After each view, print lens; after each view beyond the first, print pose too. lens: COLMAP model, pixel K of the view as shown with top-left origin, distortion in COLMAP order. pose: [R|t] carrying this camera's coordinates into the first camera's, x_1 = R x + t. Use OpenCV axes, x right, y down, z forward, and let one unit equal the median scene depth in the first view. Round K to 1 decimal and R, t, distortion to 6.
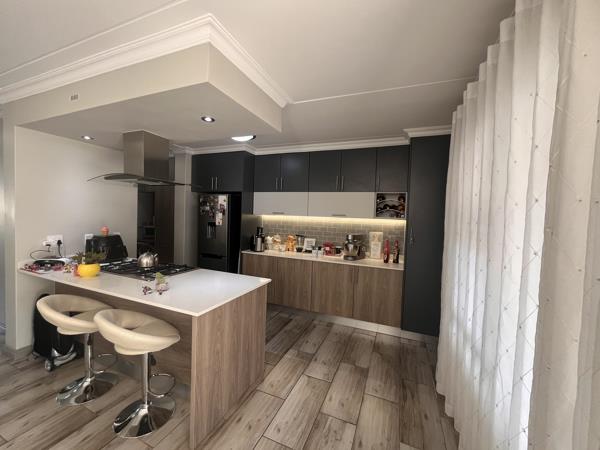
lens RADIAL K [[245.5, 0, 301.1], [0, 245.5, 224.2], [0, 0, 1]] dist [-0.002180, -0.000147]
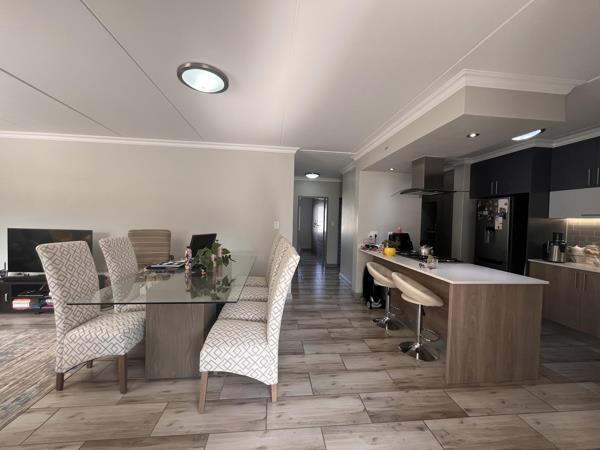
lens RADIAL K [[241.5, 0, 299.2], [0, 241.5, 225.9], [0, 0, 1]] dist [0.000630, 0.000009]
pose [[0.476427, 0.002471, -0.879211, 0.194994], [-0.043259, 0.998851, -0.020634, 0.063554], [0.878149, 0.047865, 0.475986, -0.228062]]
